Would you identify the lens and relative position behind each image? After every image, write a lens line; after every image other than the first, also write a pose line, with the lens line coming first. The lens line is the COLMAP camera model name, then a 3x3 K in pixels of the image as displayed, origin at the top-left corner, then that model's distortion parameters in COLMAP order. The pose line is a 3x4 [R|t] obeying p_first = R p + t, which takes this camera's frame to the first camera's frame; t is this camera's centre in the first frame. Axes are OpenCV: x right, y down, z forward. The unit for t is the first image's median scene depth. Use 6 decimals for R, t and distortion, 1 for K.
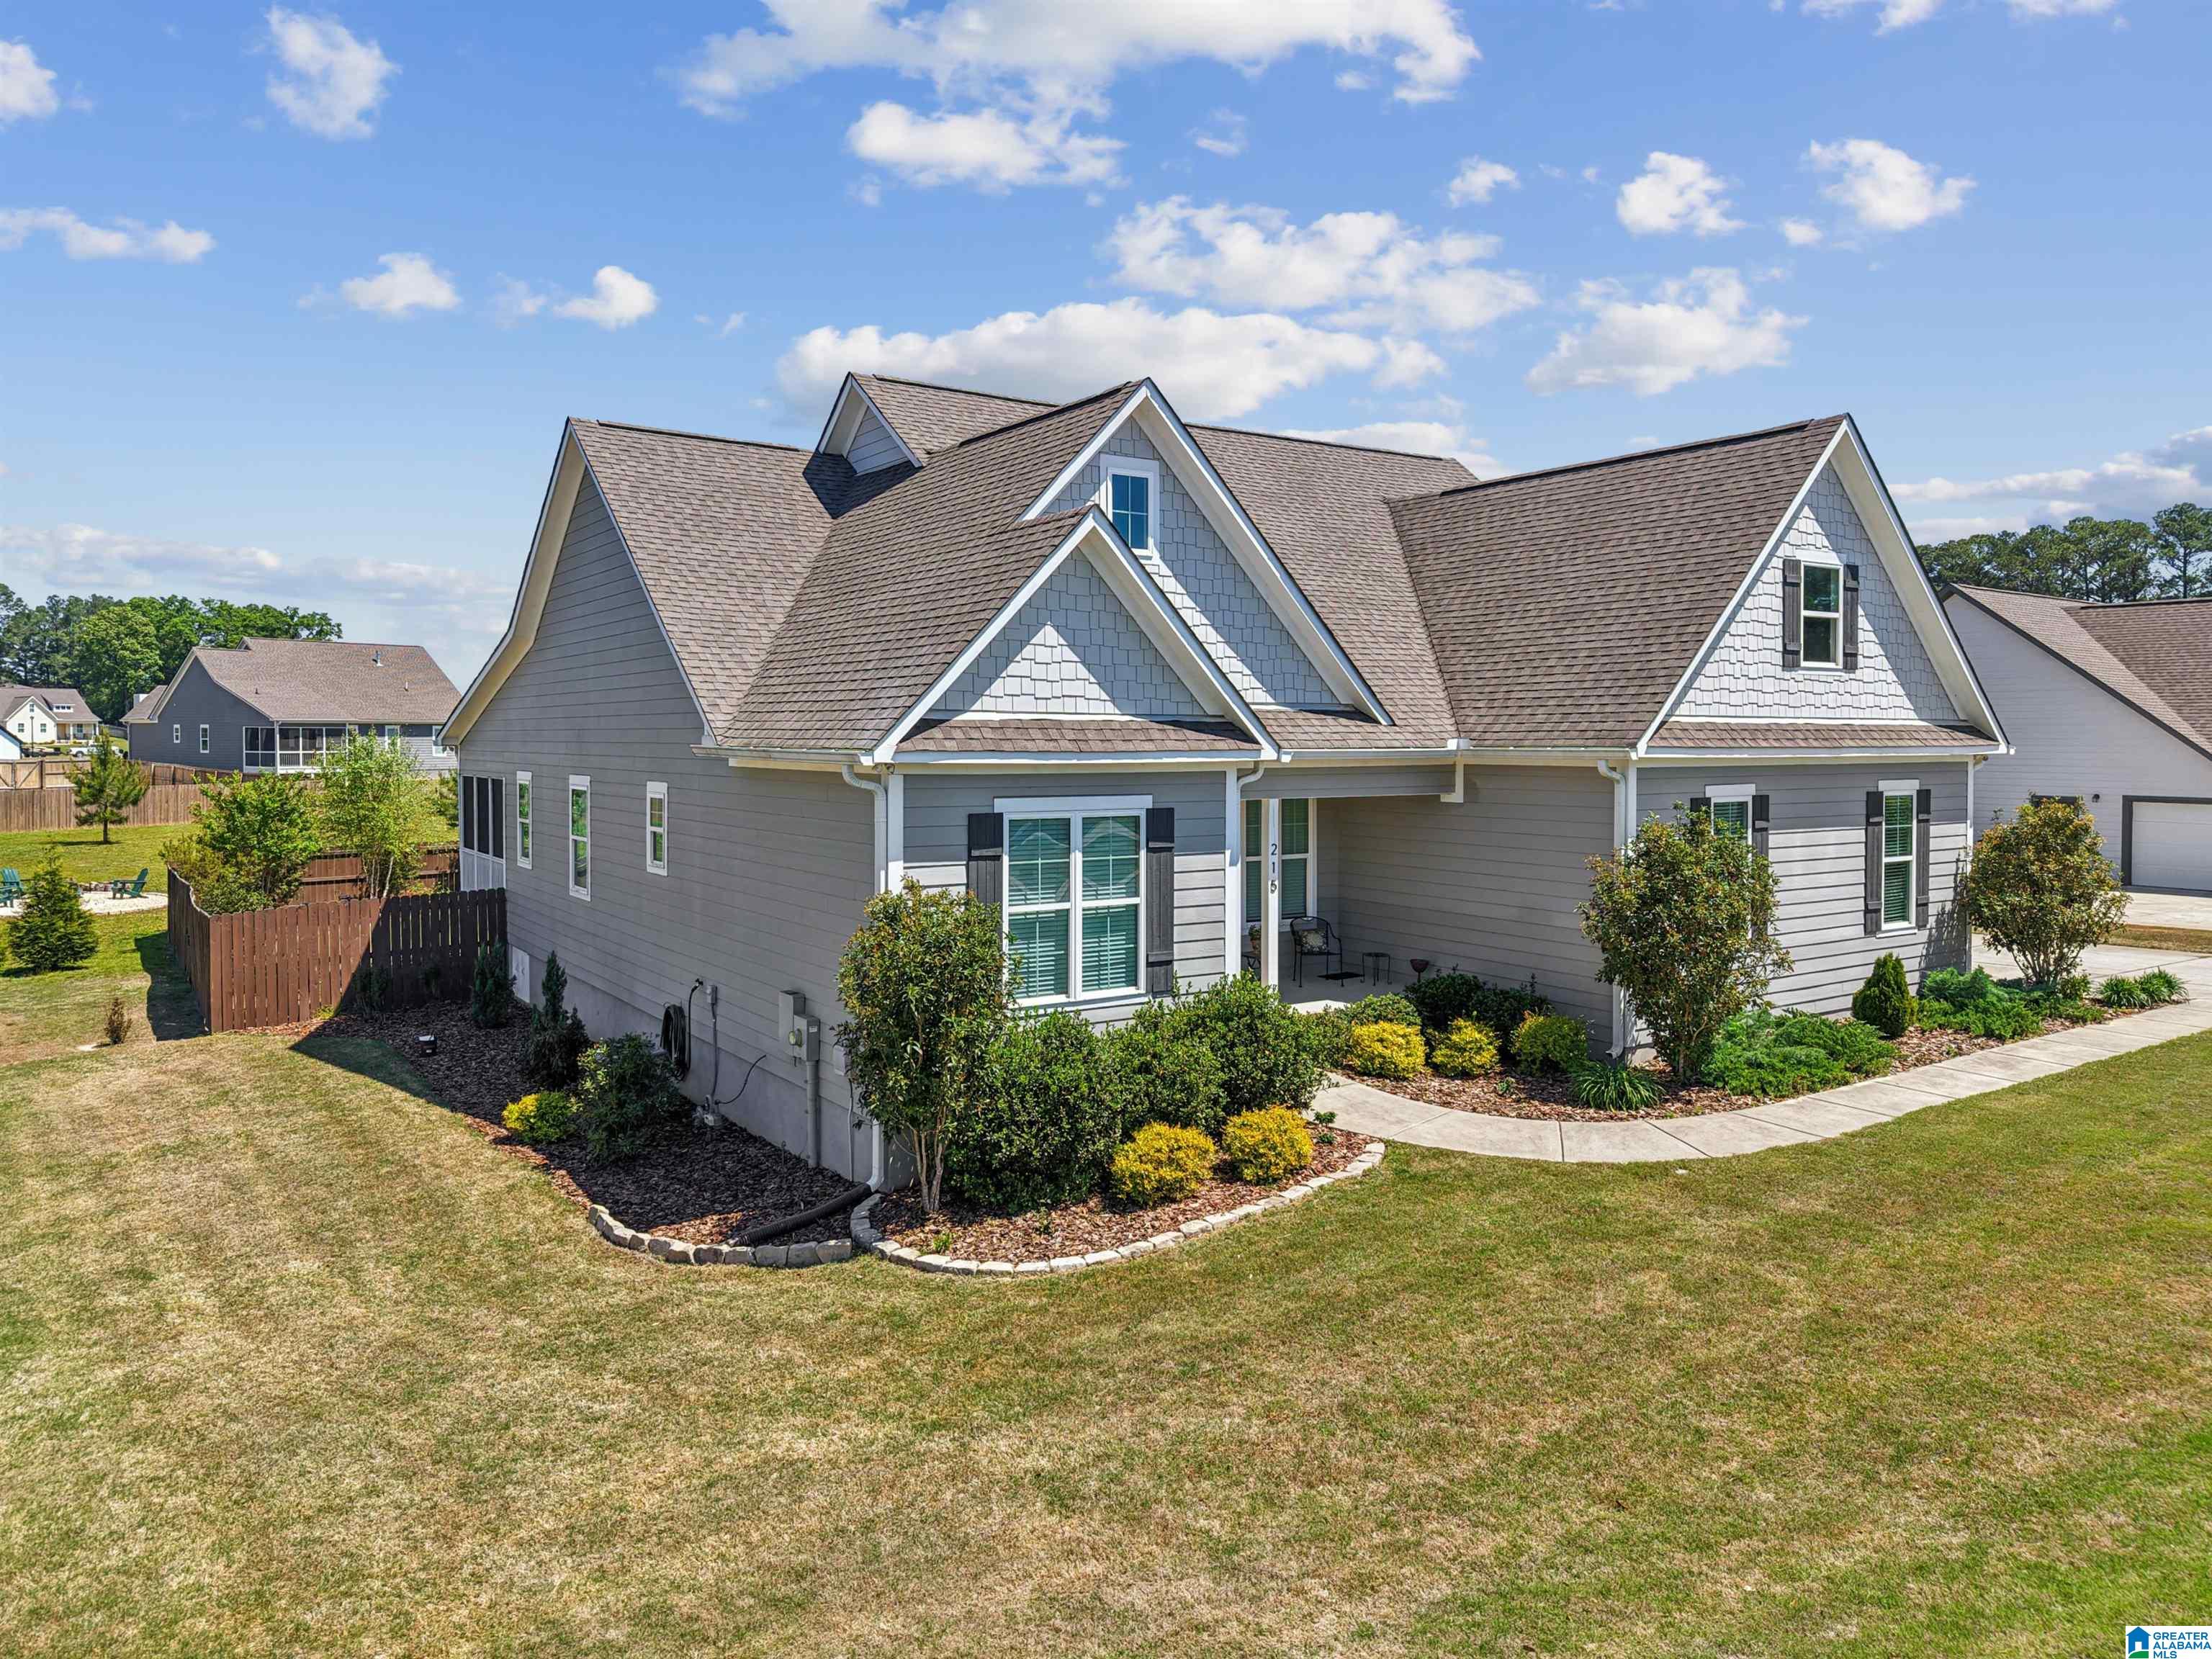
lens RADIAL K [[1537.5, 0, 1098.8], [0, 1537.5, 784.8], [0, 0, 1]] dist [0.001431, 0.001404]
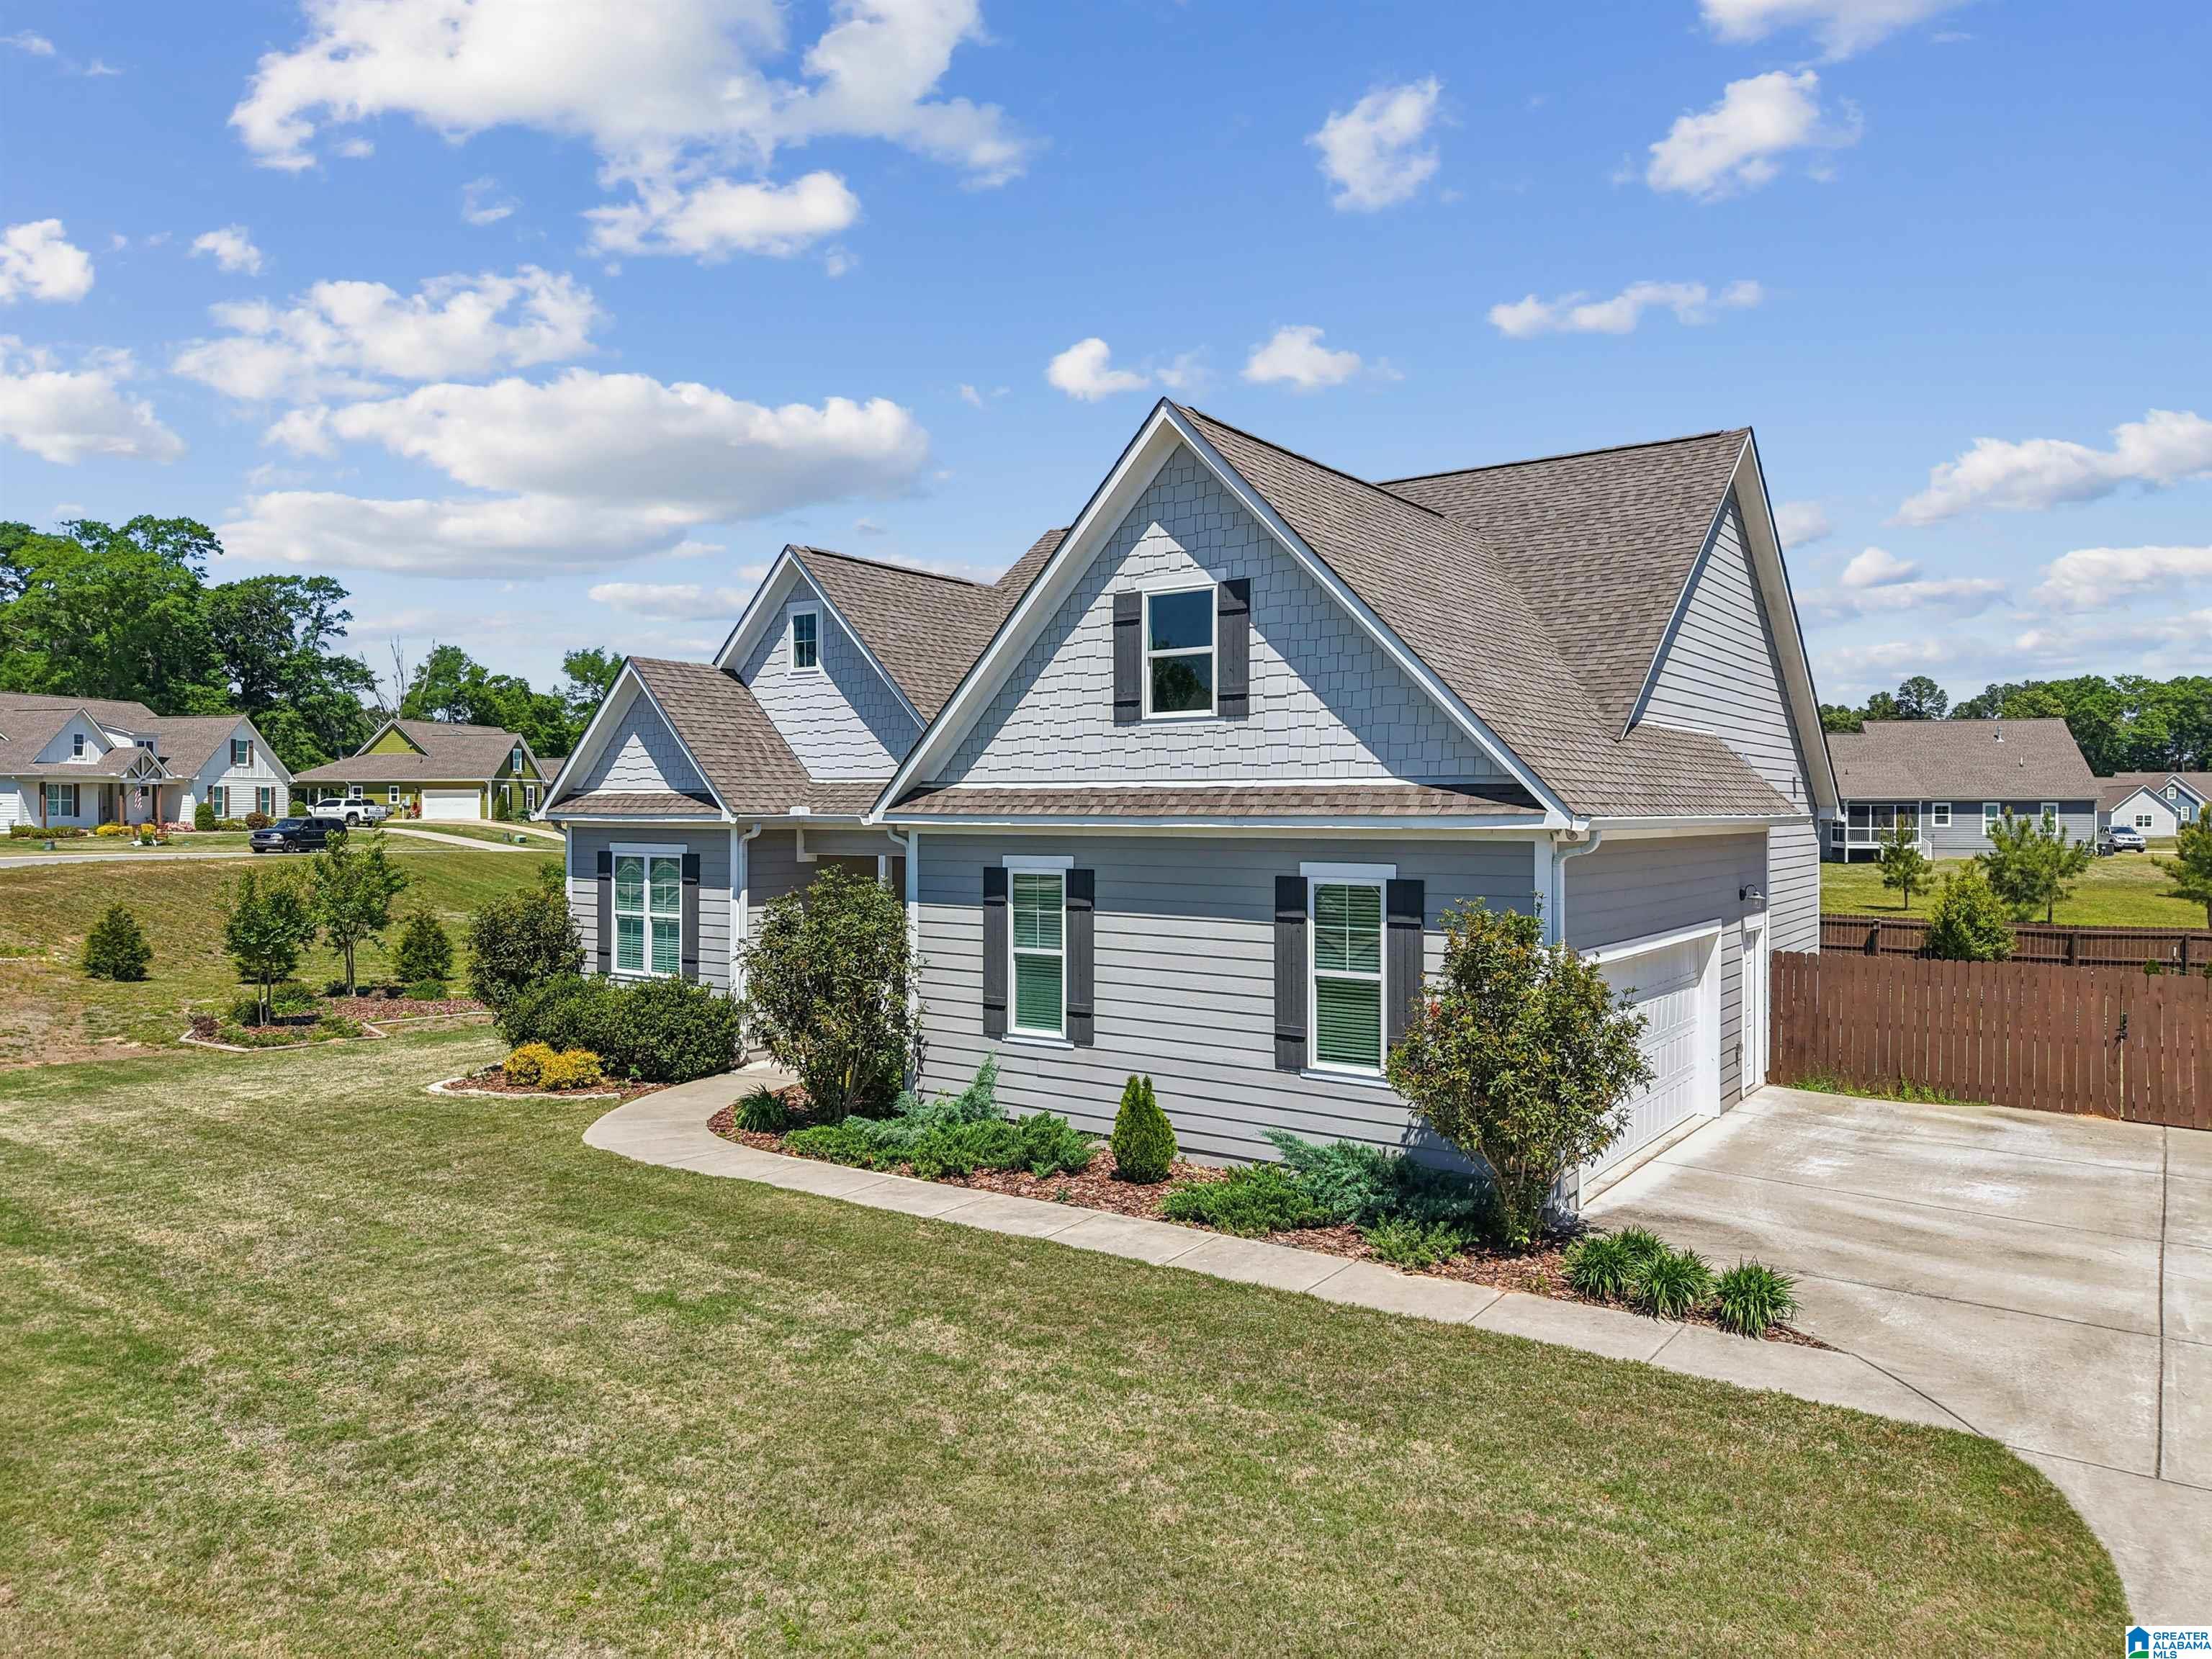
lens RADIAL K [[1504.6, 0, 1106.0], [0, 1504.6, 829.5], [0, 0, 1]] dist [0.001500, -0.001919]
pose [[0.354772, 0.011005, -0.934888, 1.258142], [-0.031855, 0.999492, -0.000323, -0.016654], [0.934410, 0.029896, 0.354943, 0.720943]]
